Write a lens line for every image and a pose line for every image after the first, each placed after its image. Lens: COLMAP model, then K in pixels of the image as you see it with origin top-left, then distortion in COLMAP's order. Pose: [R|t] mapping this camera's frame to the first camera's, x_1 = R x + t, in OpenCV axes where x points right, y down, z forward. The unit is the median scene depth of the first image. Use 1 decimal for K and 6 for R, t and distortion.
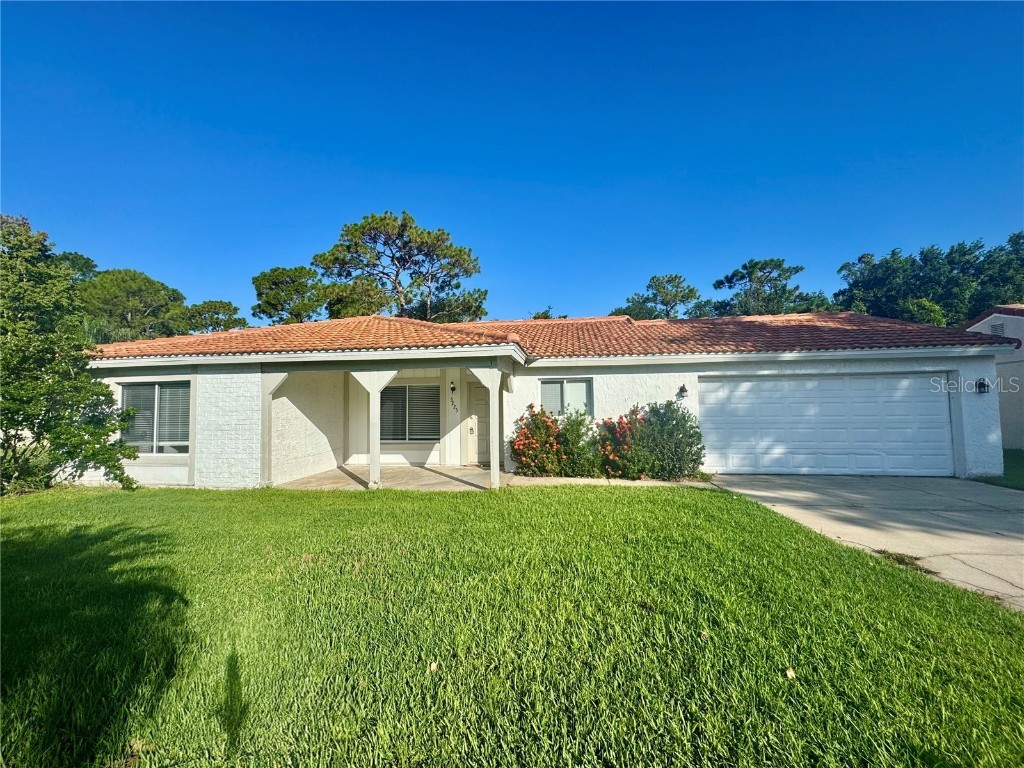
lens RADIAL K [[403.1, 0, 511.2], [0, 403.1, 383.9], [0, 0, 1]] dist [-0.004226, 0.000558]
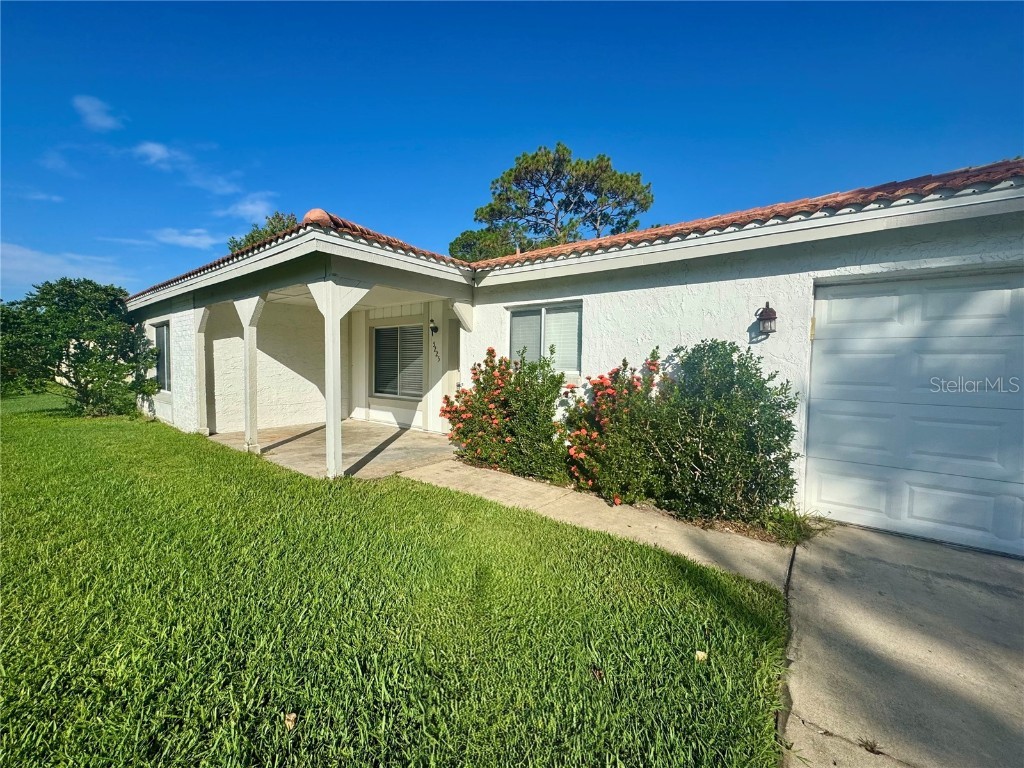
lens RADIAL K [[403.1, 0, 511.7], [0, 403.1, 381.1], [0, 0, 1]] dist [-0.004226, 0.000558]
pose [[0.871580, 0.049537, -0.487745, 0.383477], [-0.002422, 0.995305, 0.096757, 0.039551], [0.490248, -0.083150, 0.867608, 0.477587]]
